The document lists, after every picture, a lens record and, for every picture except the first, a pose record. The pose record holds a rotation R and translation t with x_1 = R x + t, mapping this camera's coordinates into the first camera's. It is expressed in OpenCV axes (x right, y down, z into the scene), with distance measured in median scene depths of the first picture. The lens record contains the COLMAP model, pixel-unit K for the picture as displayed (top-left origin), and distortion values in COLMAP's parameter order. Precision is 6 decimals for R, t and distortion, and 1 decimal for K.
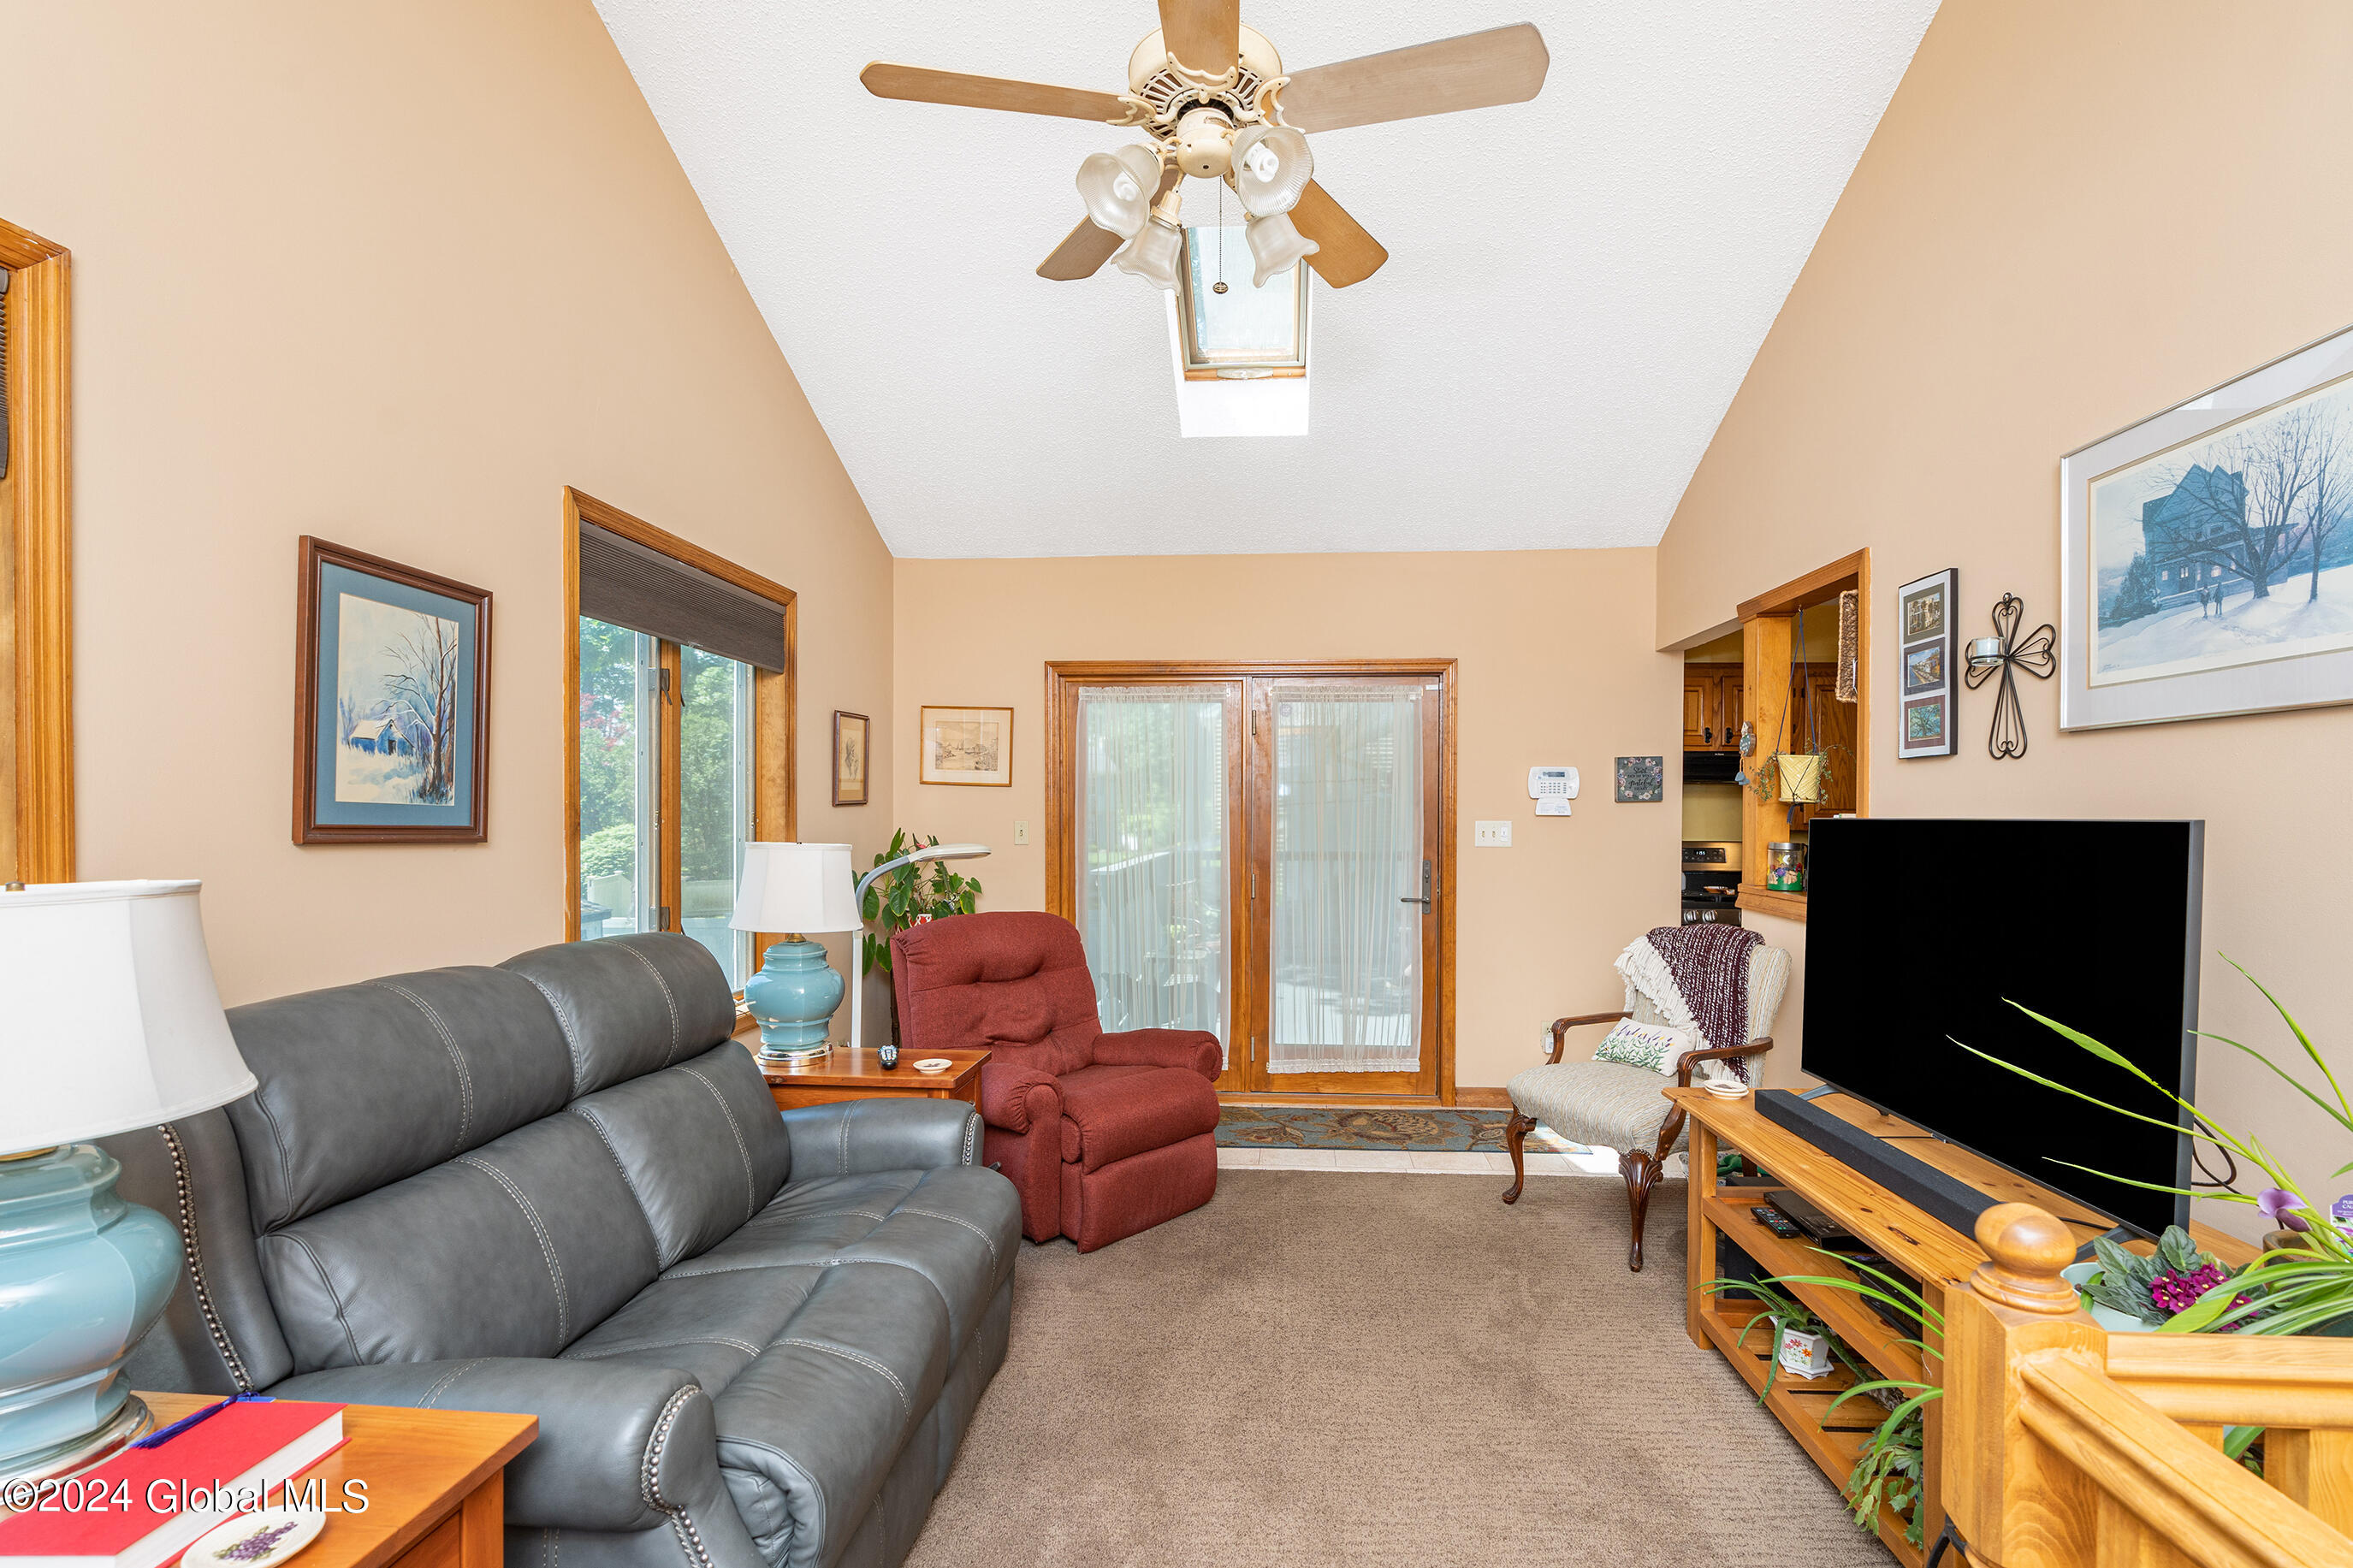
lens RADIAL K [[1400.0, 0, 1172.2], [0, 1400.0, 810.9], [0, 0, 1]] dist [-0.000706, 0.000209]
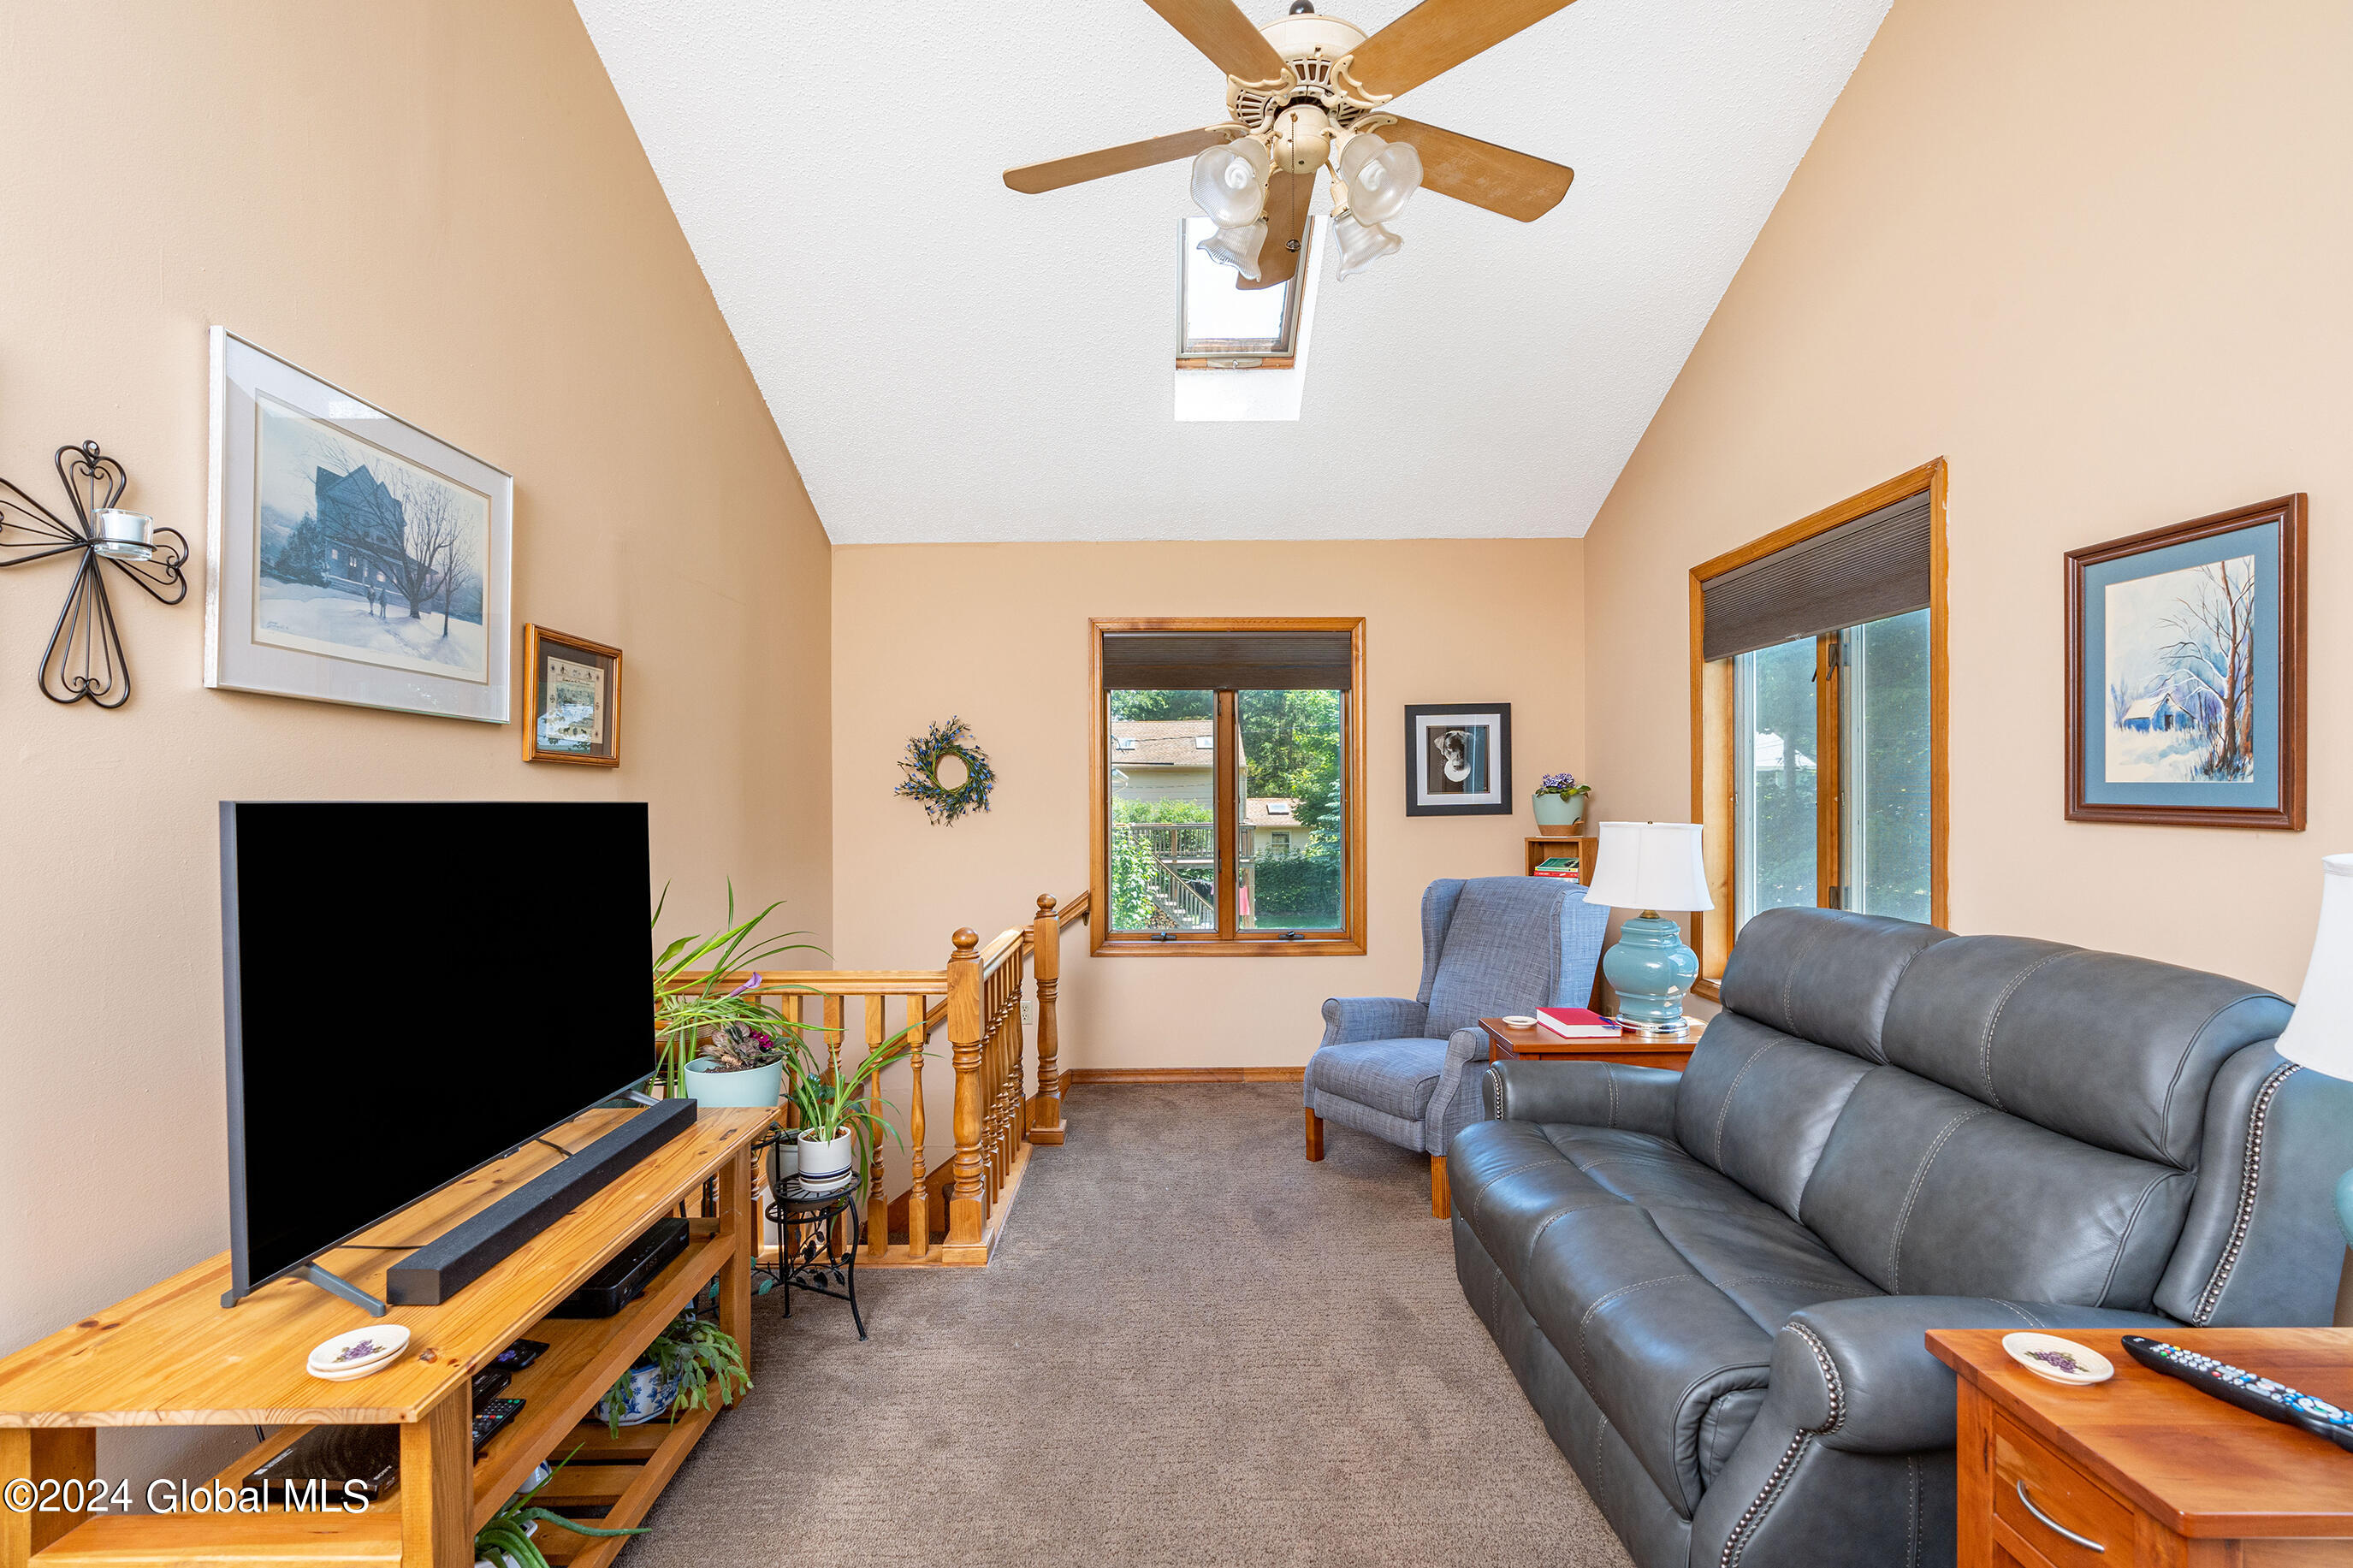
lens RADIAL K [[1400.0, 0, 1172.2], [0, 1400.0, 810.9], [0, 0, 1]] dist [-0.000706, 0.000209]
pose [[-0.996444, 0.002558, -0.084225, 0.199595], [0.002246, 0.999990, 0.003799, 0.009340], [0.084234, 0.003597, -0.996440, 1.961735]]
